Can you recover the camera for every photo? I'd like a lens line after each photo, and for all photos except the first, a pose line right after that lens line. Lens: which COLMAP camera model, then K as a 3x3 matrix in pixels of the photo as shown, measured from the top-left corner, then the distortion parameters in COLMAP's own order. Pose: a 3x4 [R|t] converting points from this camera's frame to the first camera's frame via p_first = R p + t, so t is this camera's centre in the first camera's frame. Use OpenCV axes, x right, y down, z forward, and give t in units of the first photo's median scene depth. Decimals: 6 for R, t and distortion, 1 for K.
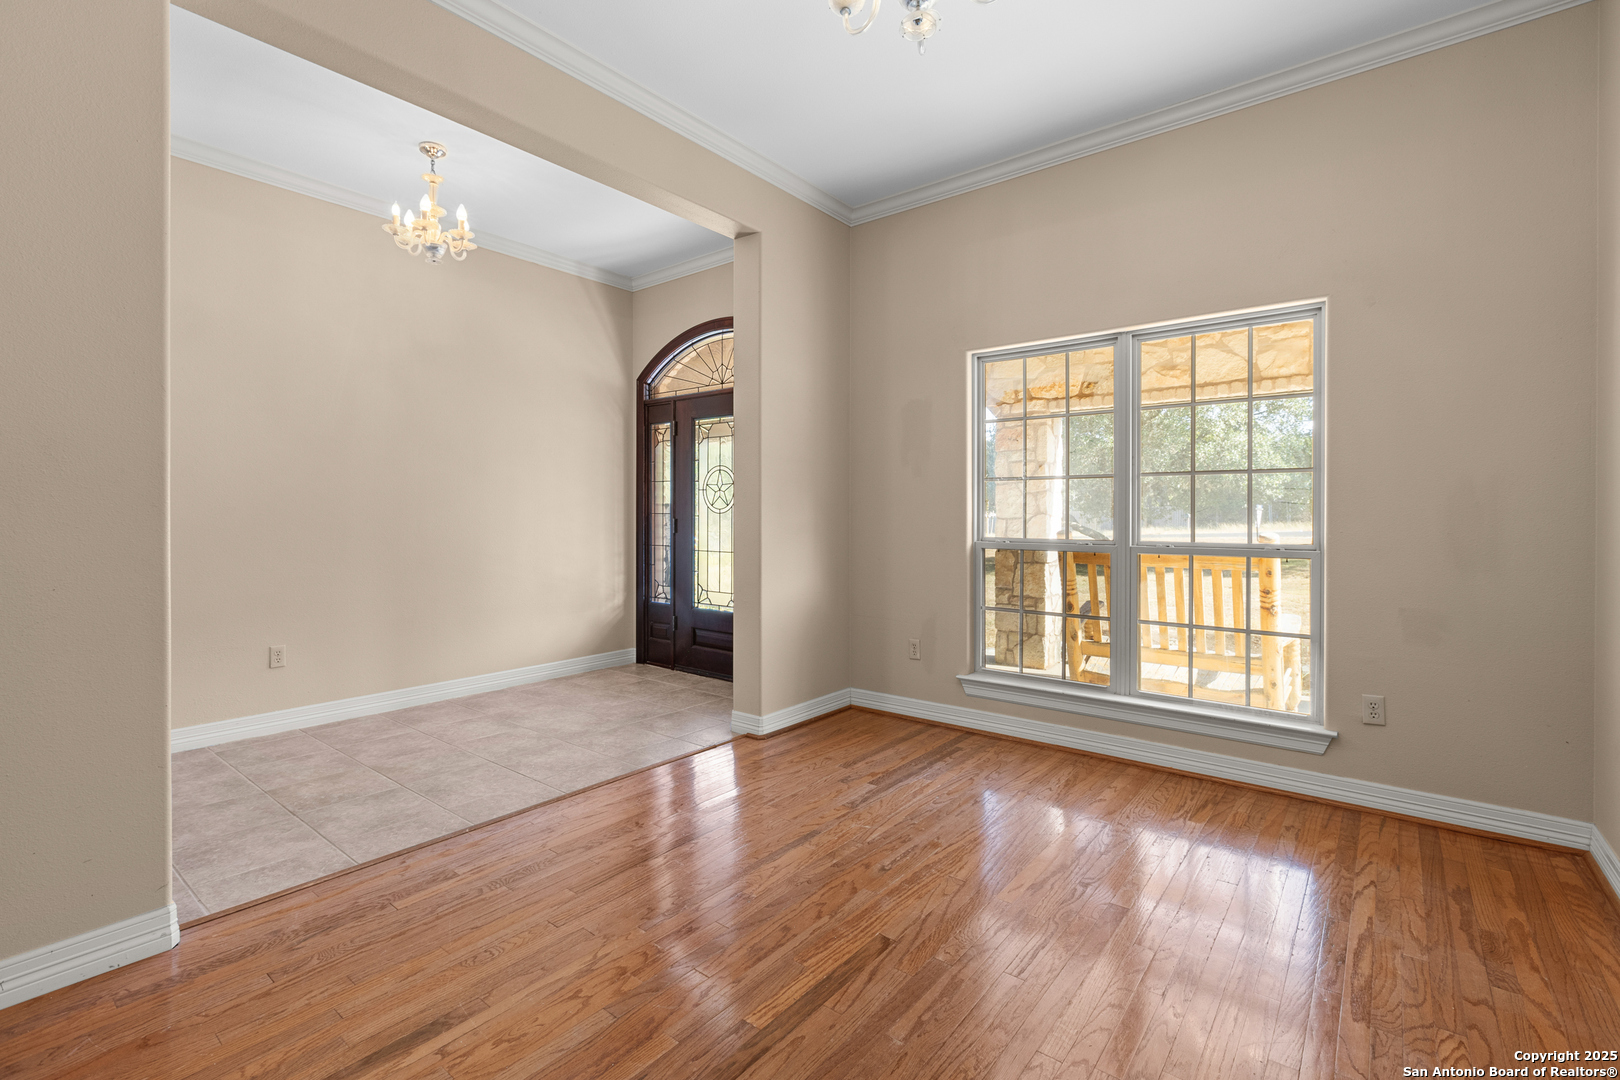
lens RADIAL K [[727.0, 0, 800.8], [0, 727.0, 530.3], [0, 0, 1]] dist [-0.000655, -0.000032]
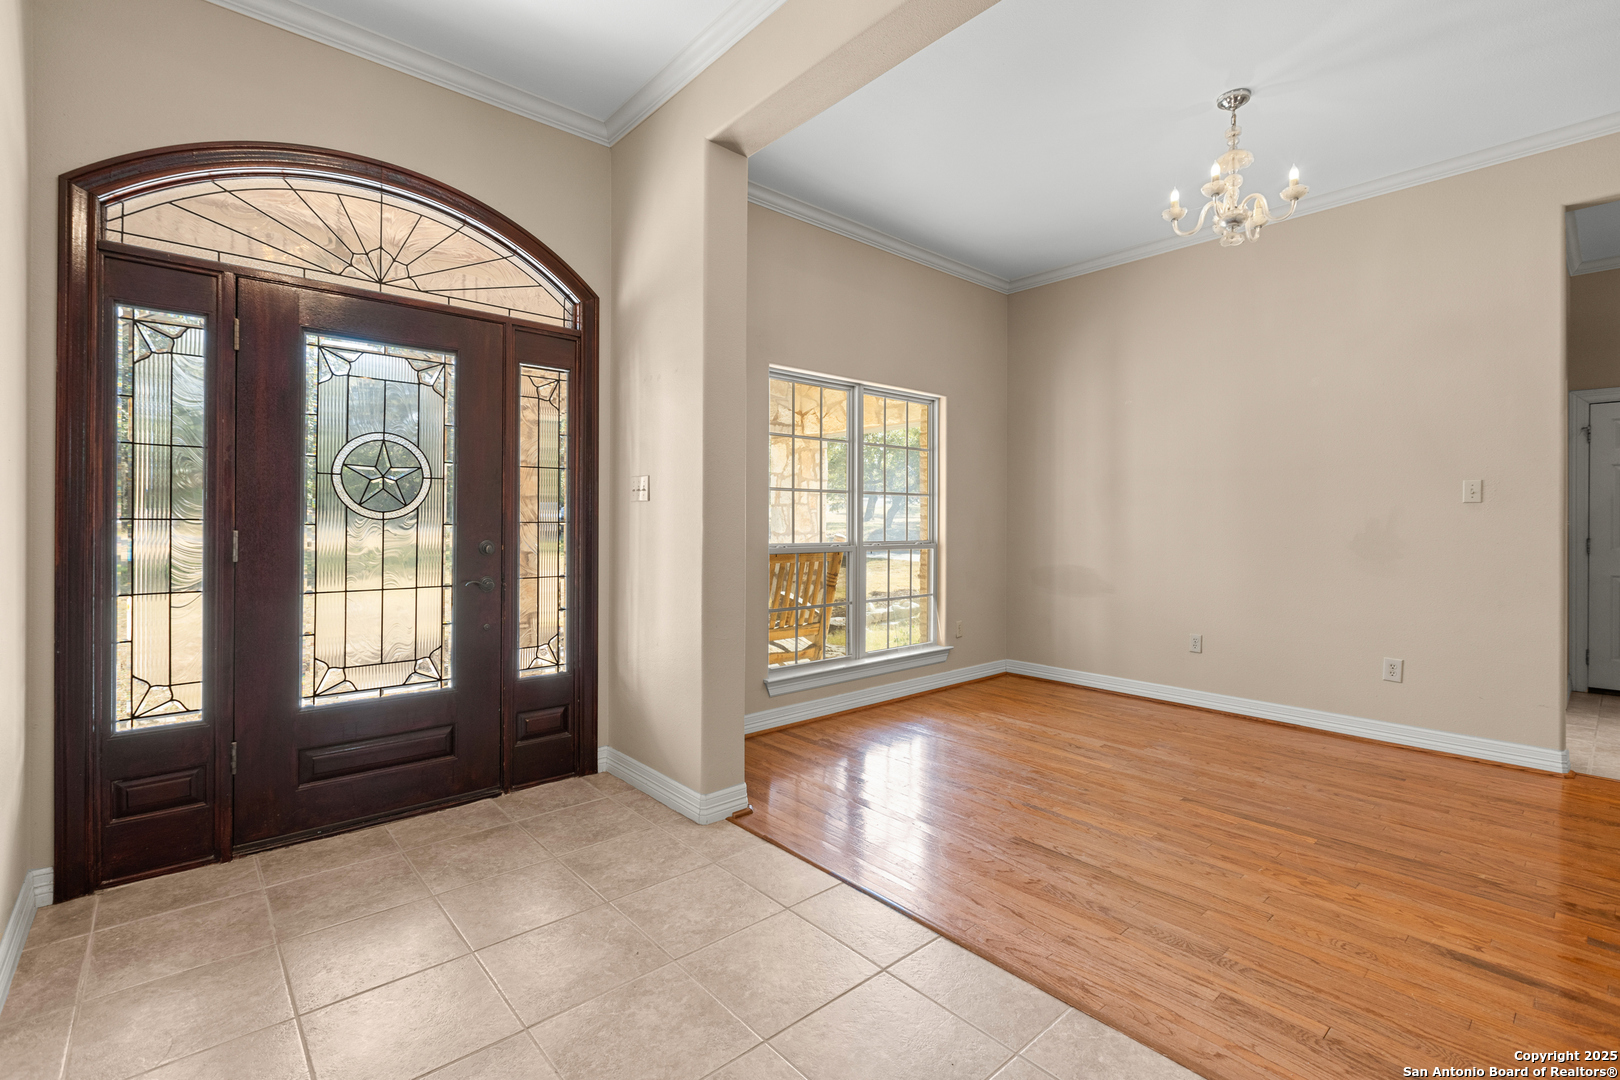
lens RADIAL K [[727.0, 0, 802.1], [0, 727.0, 524.9], [0, 0, 1]] dist [-0.000655, -0.000032]
pose [[0.168967, -0.006077, 0.985603, -1.088590], [0.017751, 0.999838, 0.003122, -0.027035], [-0.985462, 0.016968, 0.169047, 1.086655]]
